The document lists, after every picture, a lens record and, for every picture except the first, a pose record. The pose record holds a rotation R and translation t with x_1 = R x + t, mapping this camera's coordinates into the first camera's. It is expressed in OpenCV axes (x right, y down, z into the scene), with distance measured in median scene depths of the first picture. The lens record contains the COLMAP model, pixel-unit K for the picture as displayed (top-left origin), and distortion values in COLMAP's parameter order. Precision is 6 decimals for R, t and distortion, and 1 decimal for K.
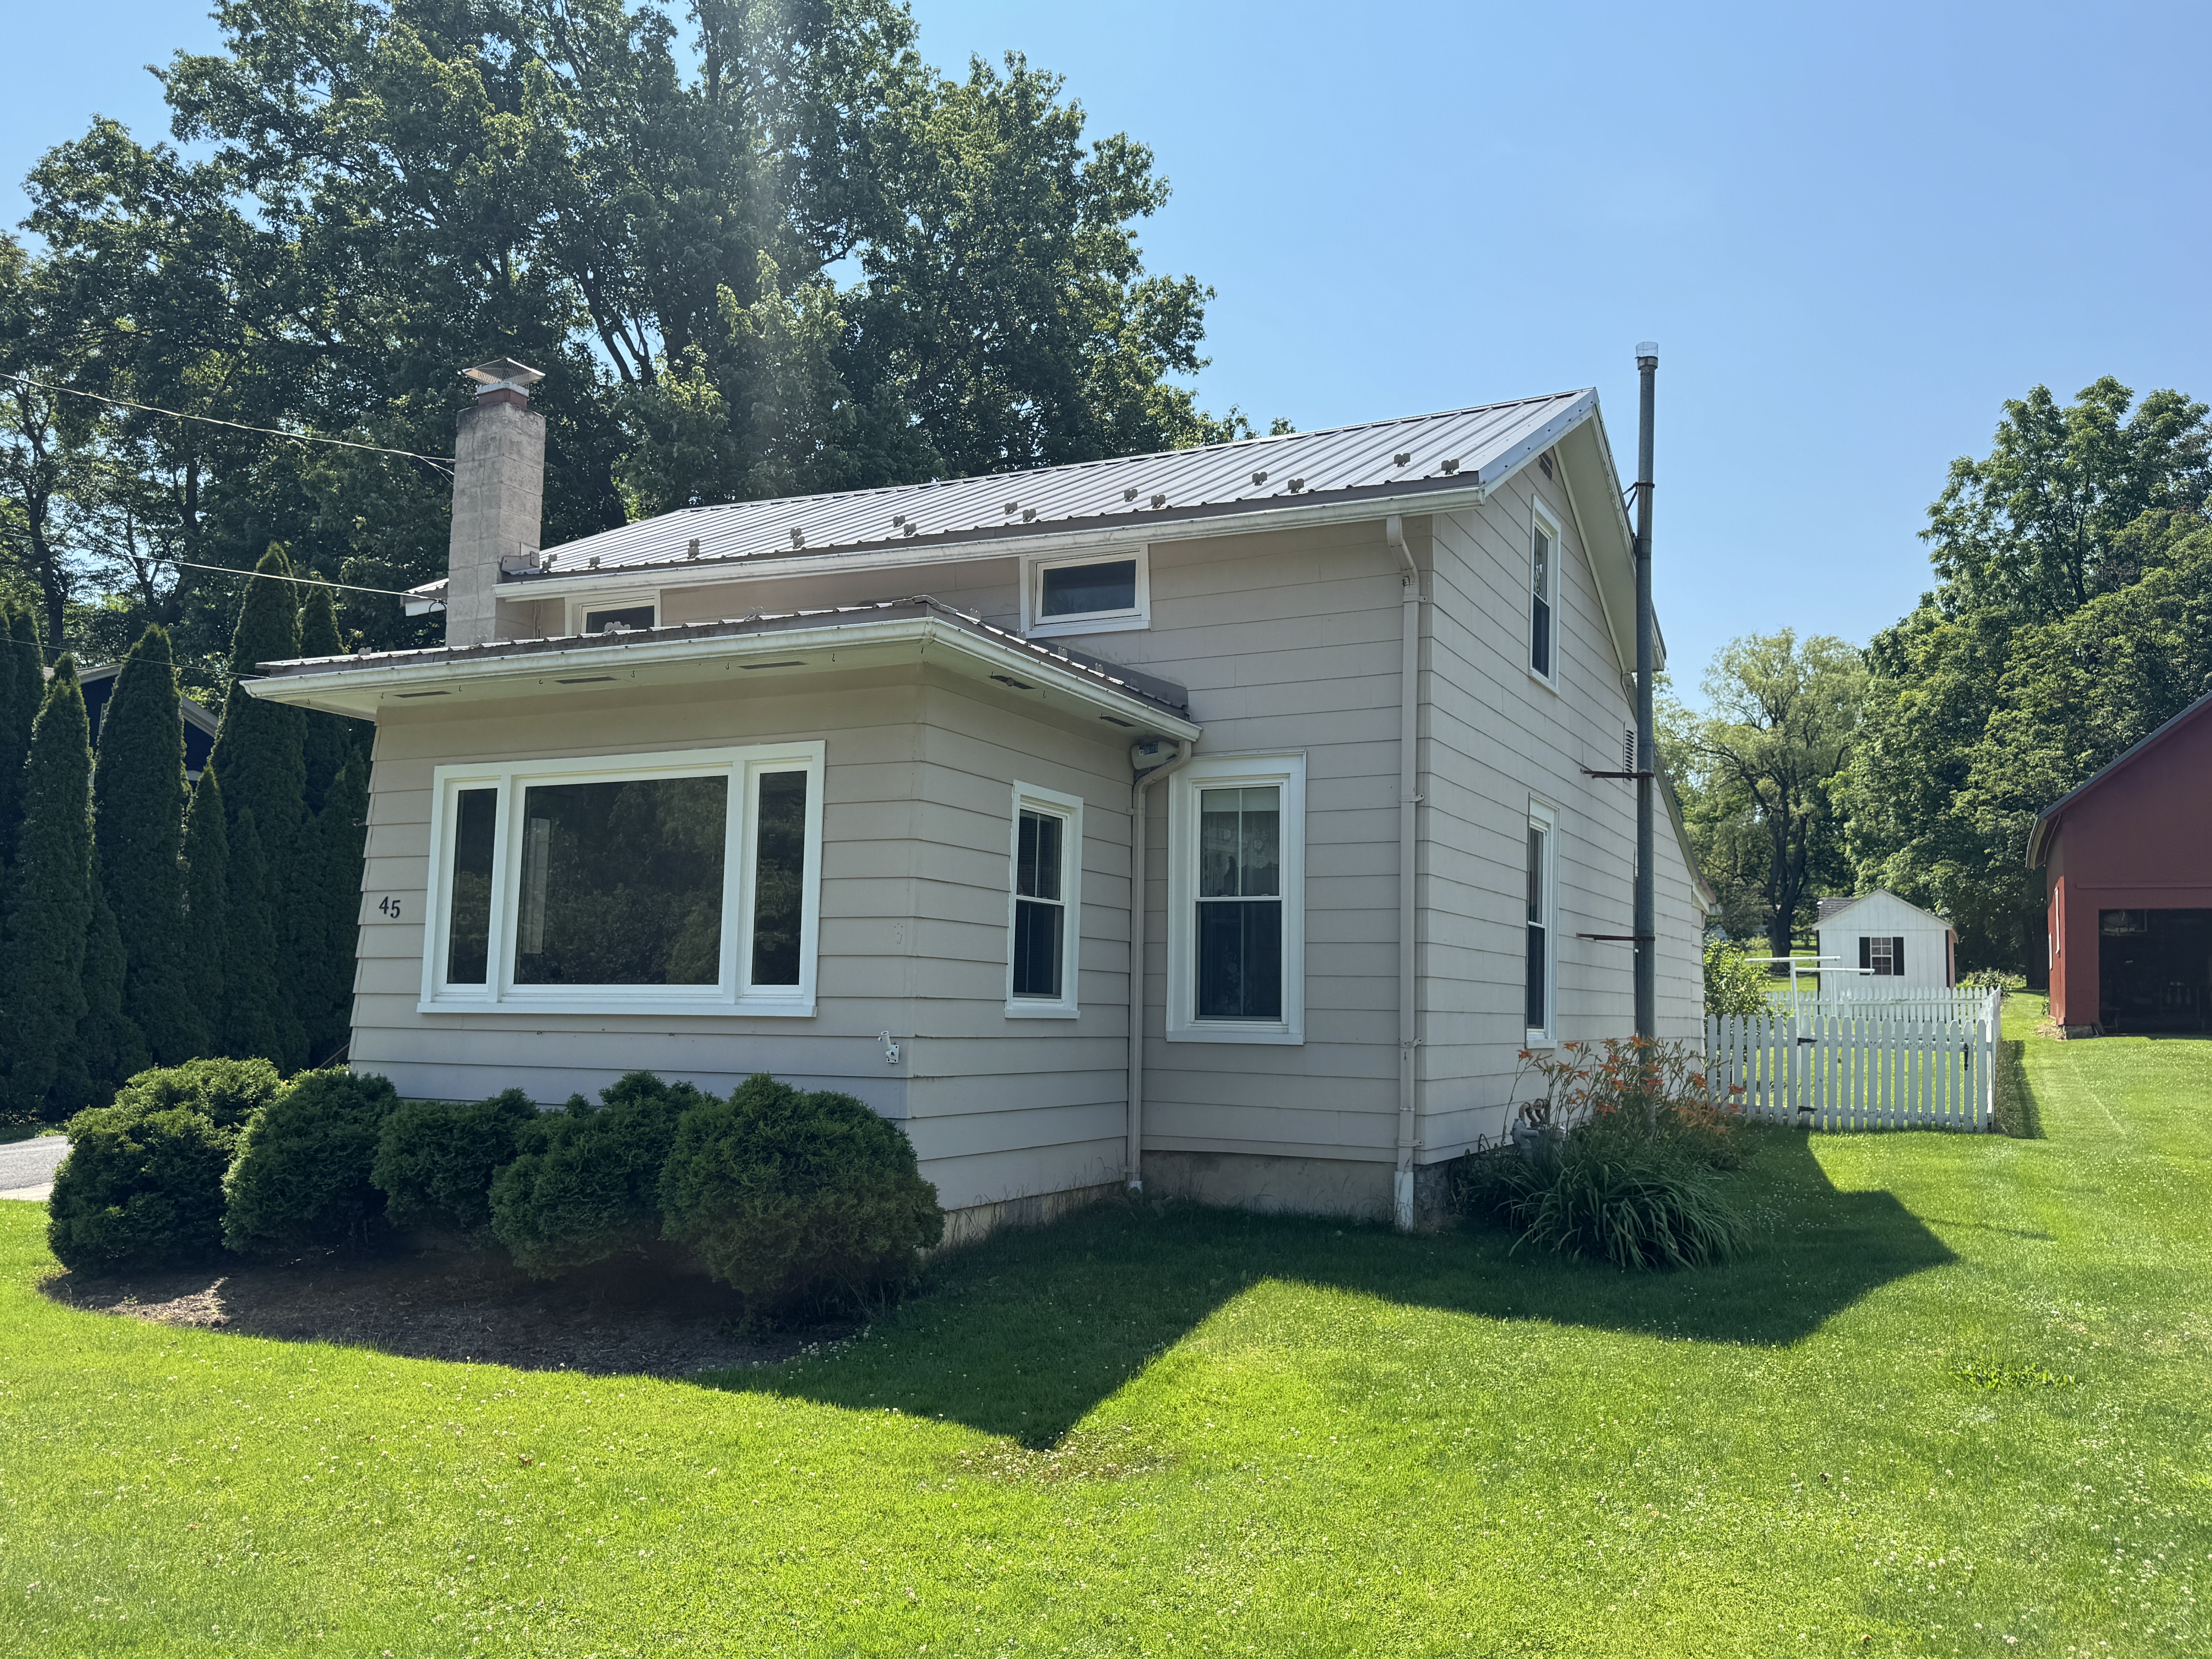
lens RADIAL K [[1731.1, 0, 1106.0], [0, 1731.1, 829.5], [0, 0, 1]] dist [0.142888, -0.266564]
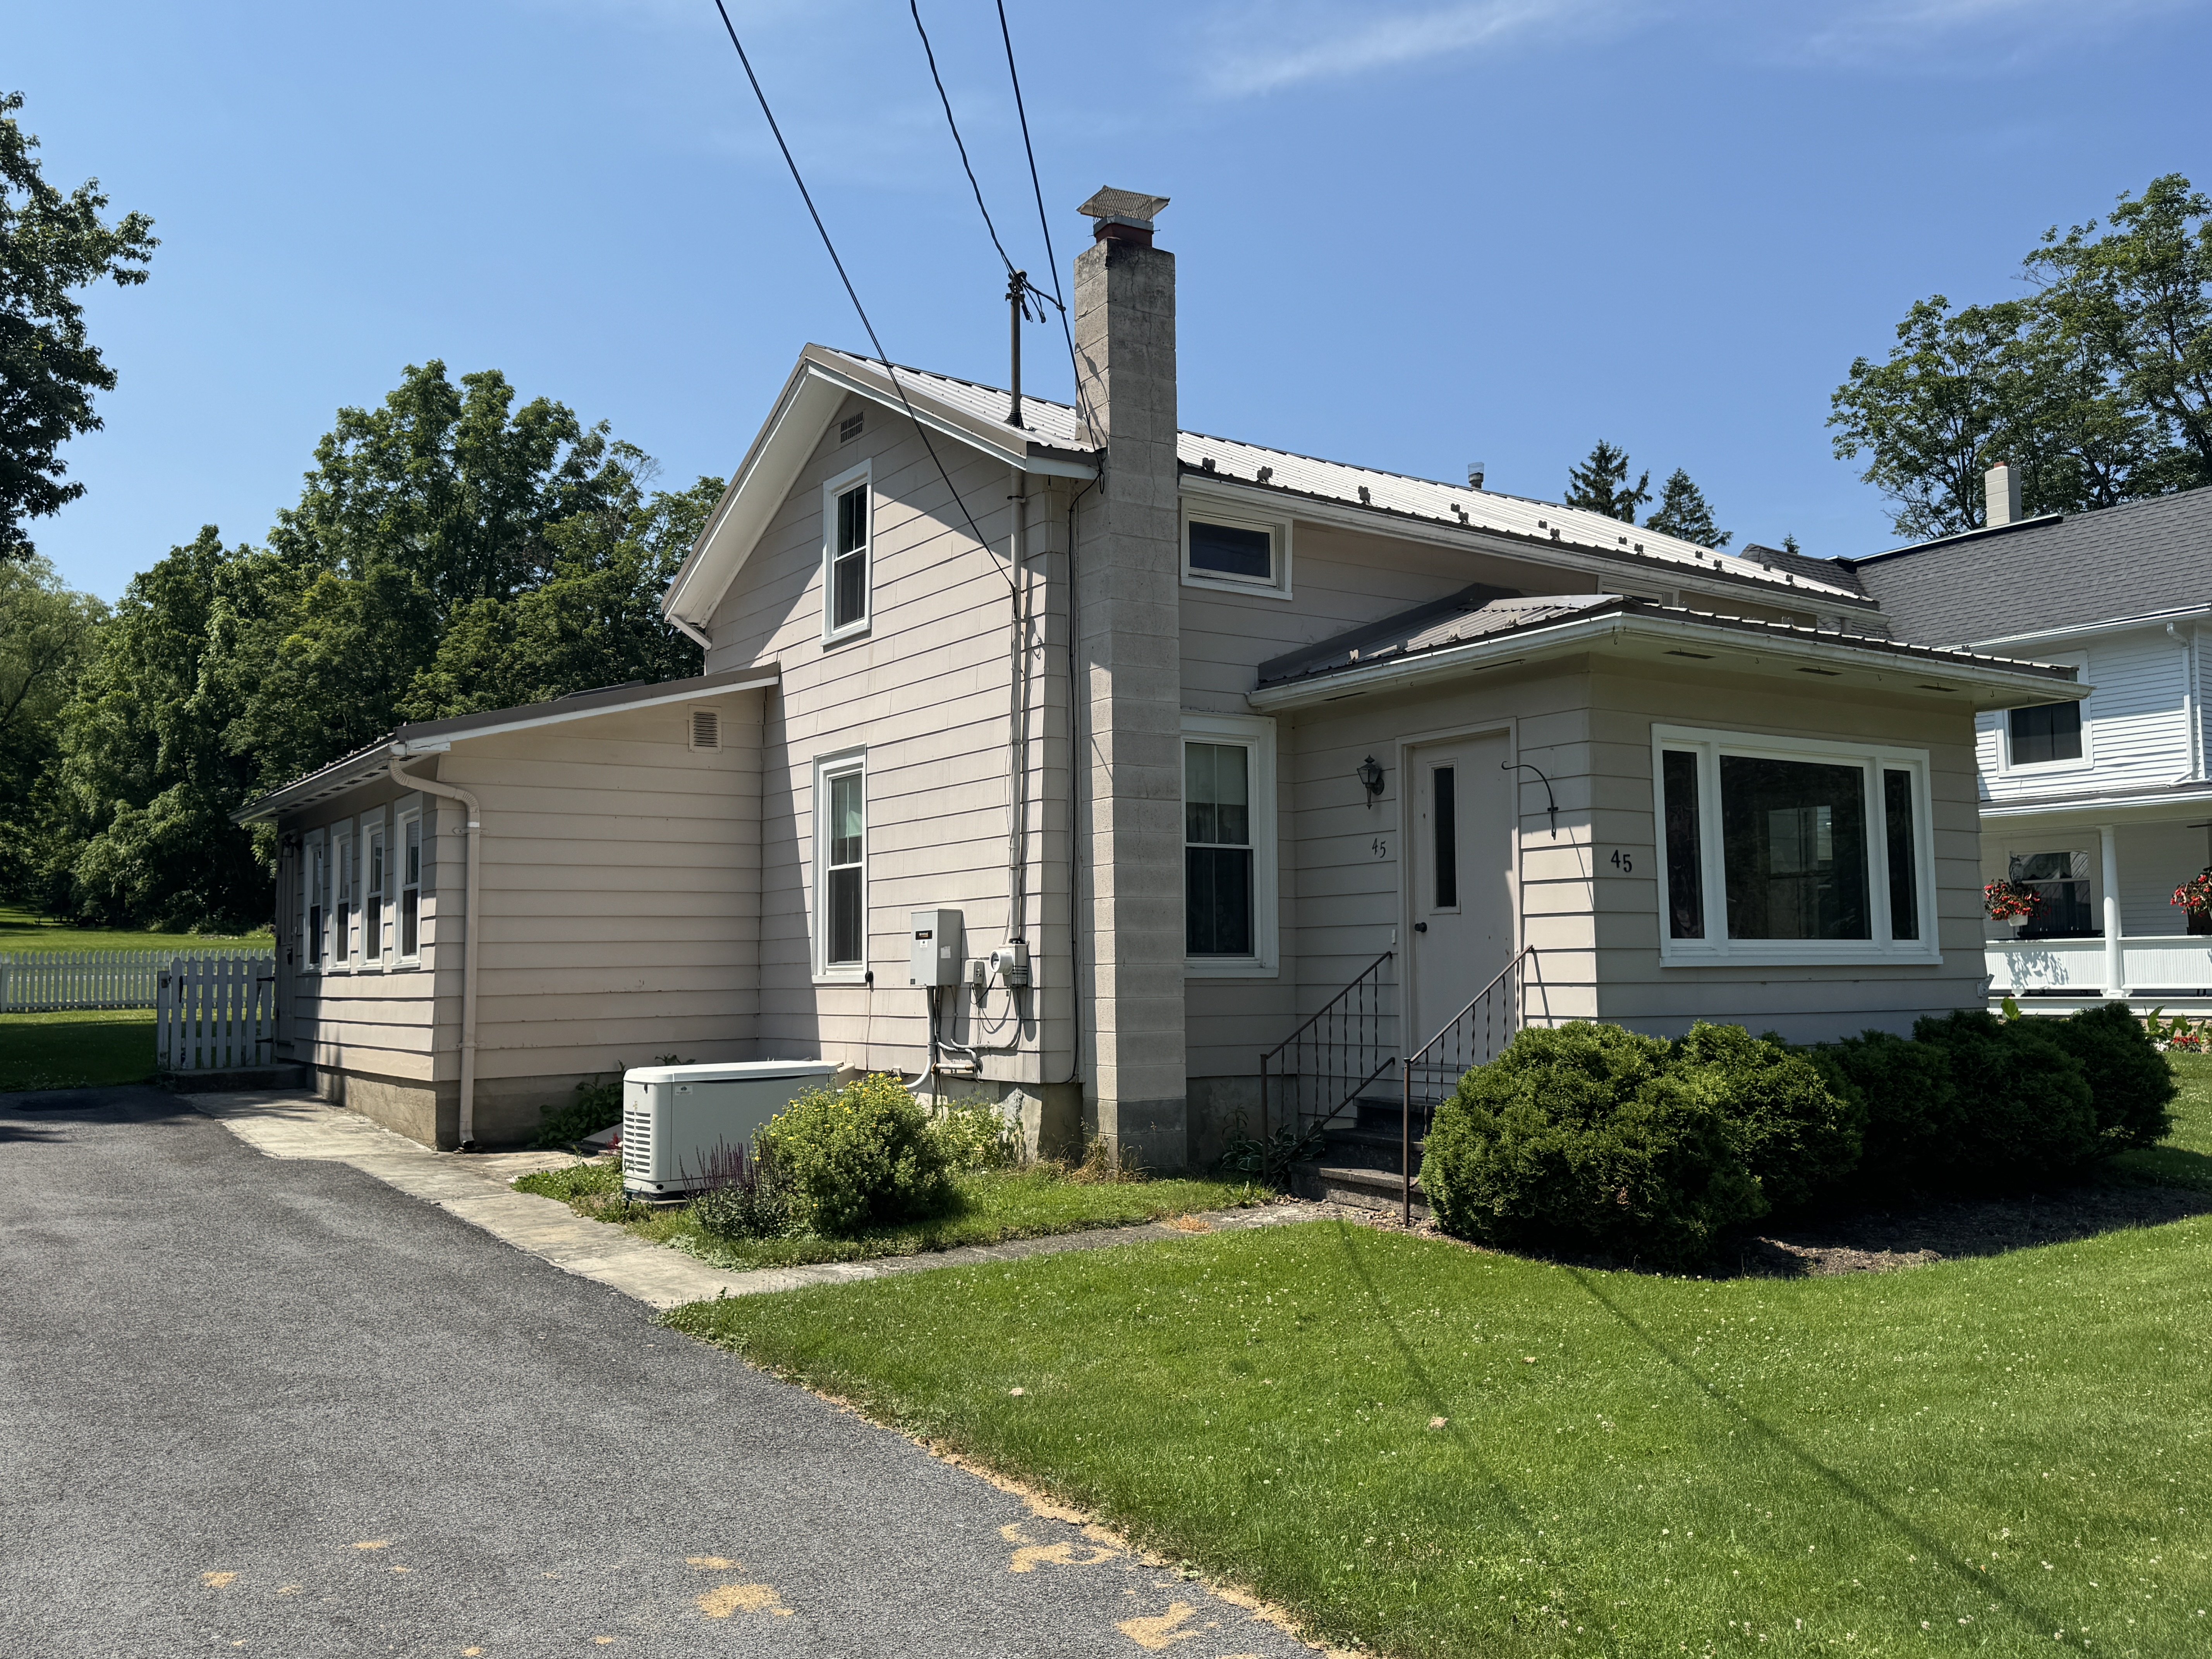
lens RADIAL K [[1808.6, 0, 1102.4], [0, 1808.6, 838.8], [0, 0, 1]] dist [0.127333, -0.205931]
pose [[0.488796, 0.041907, 0.871391, -1.472951], [-0.073146, 0.997297, -0.006931, 0.061326], [-0.869326, -0.060351, 0.490540, 0.769260]]
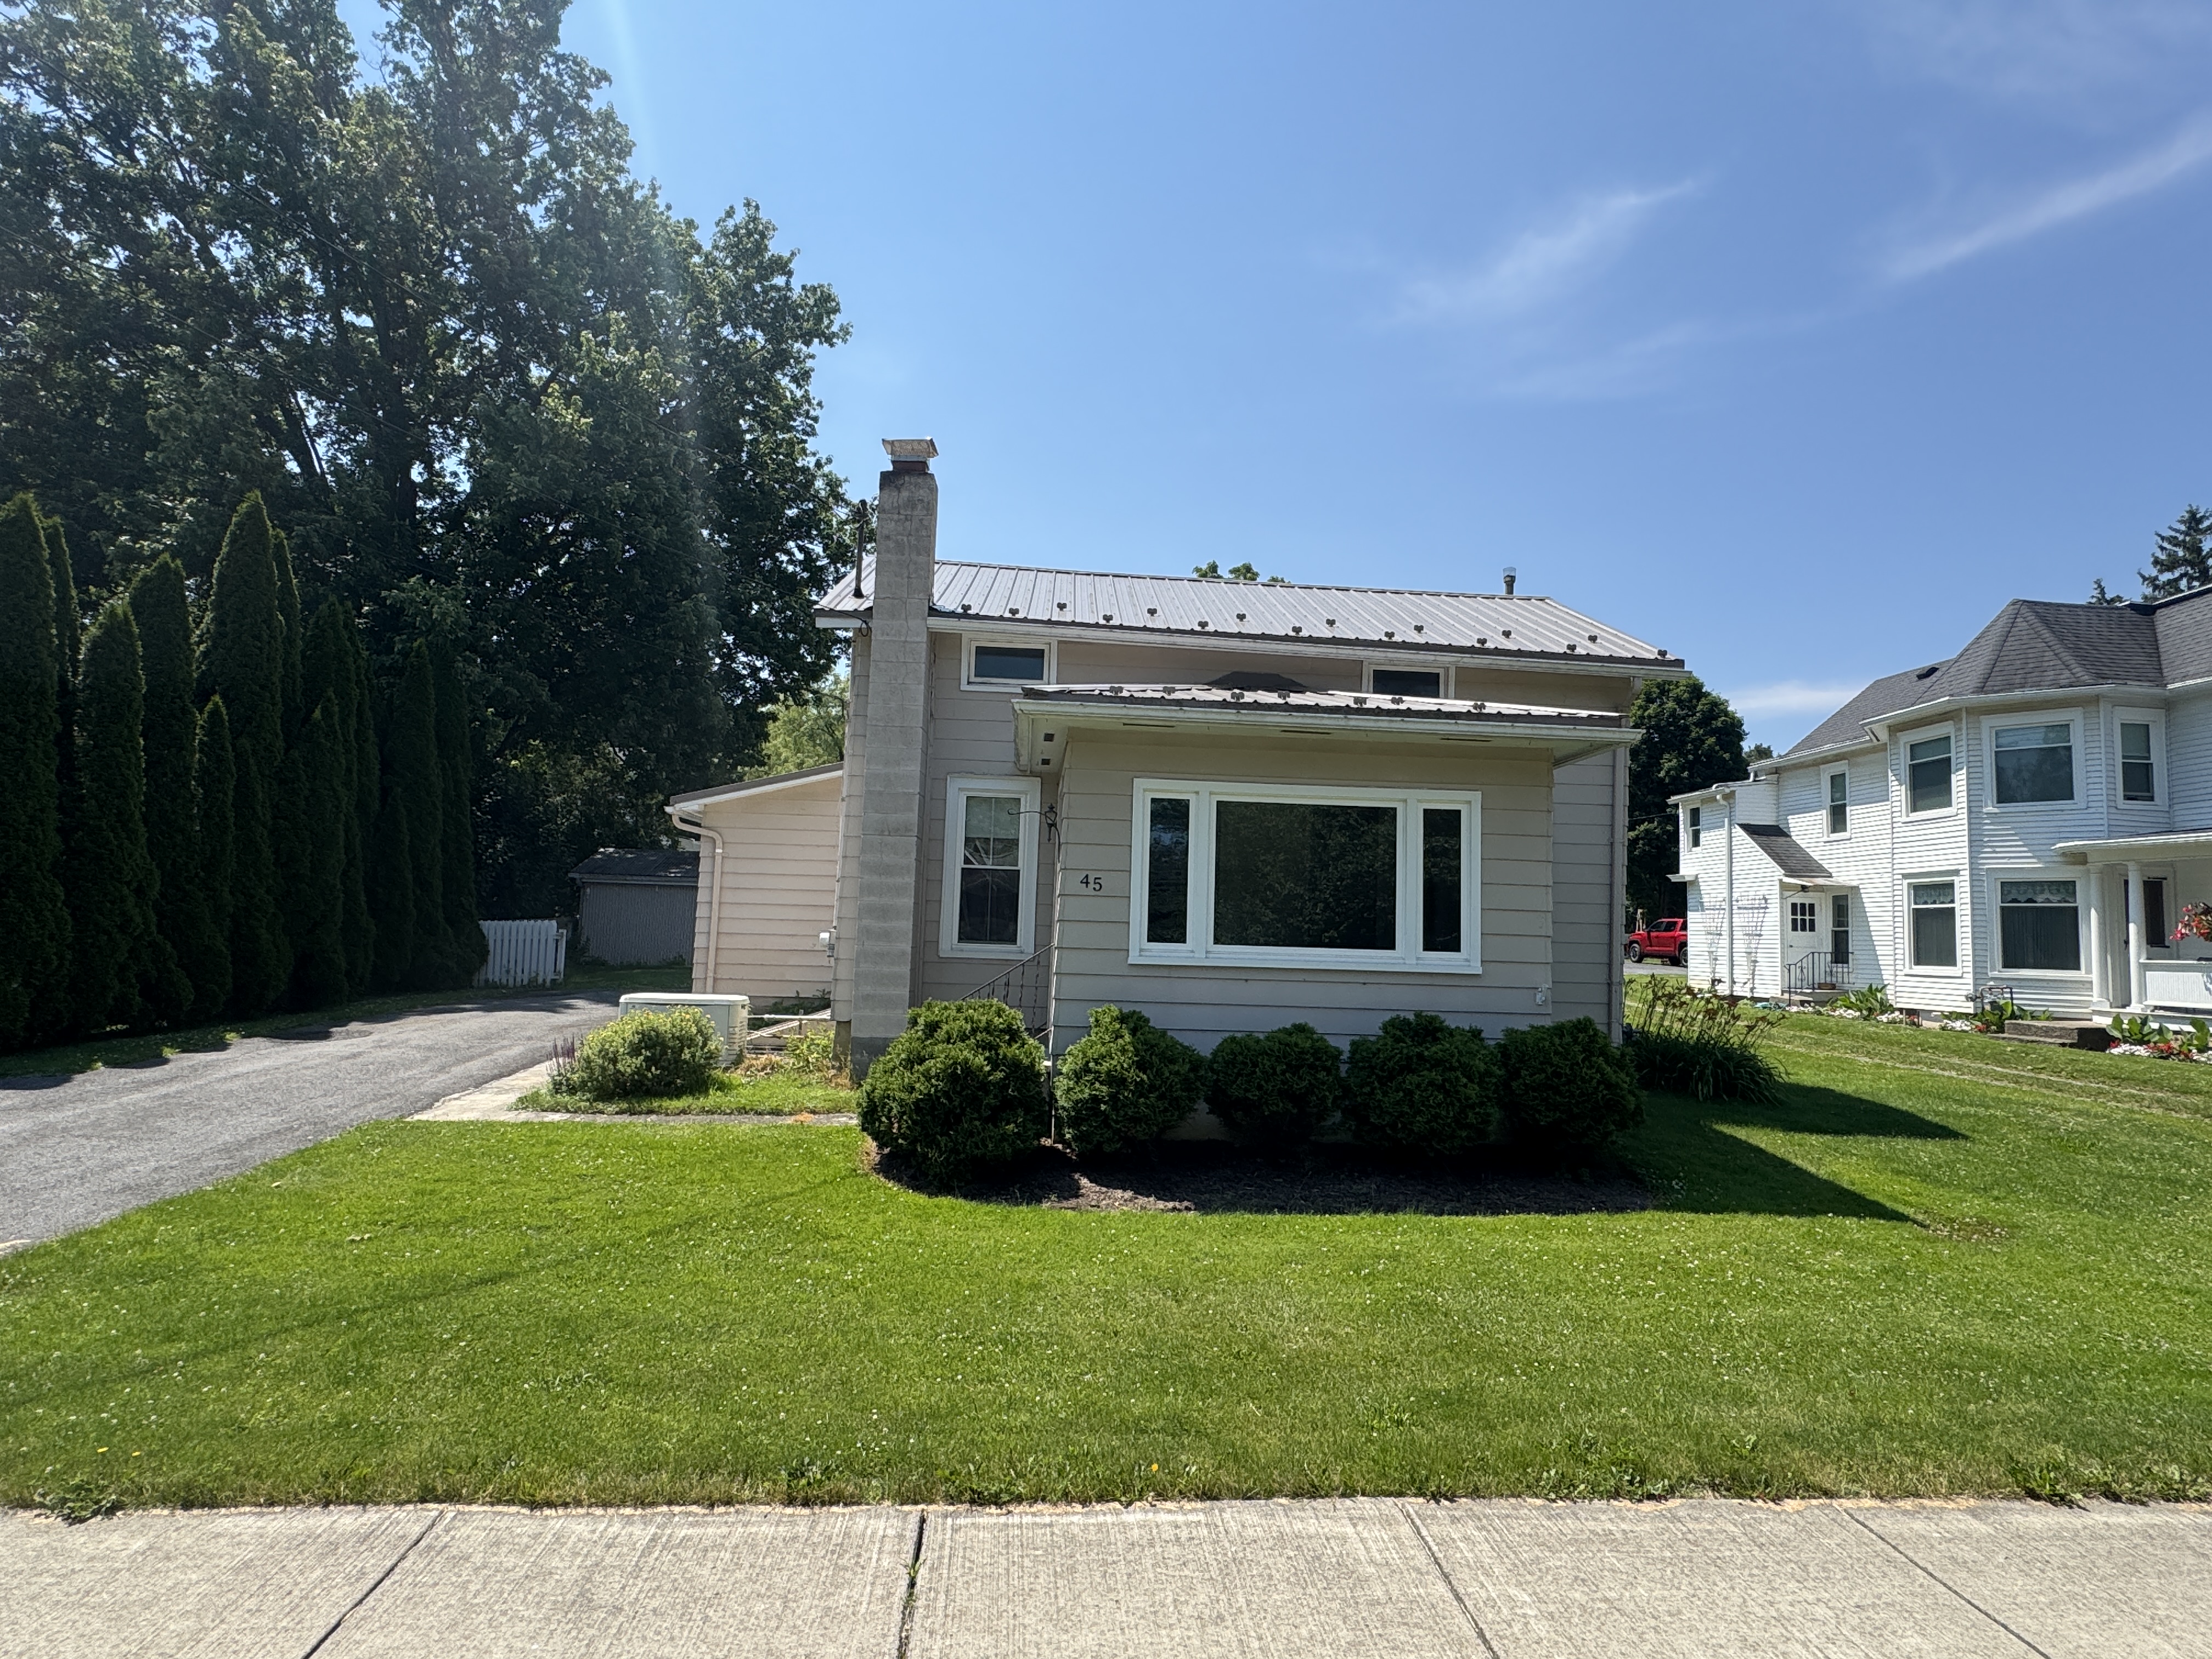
lens RADIAL K [[1206.6, 0, 1106.0], [0, 1206.6, 829.5], [0, 0, 1]] dist [0.002621, 0.000408]
pose [[0.863566, 0.055497, 0.501172, -0.869771], [-0.071427, 0.997366, 0.012632, -0.007649], [-0.499151, -0.046706, 0.865256, 0.223039]]
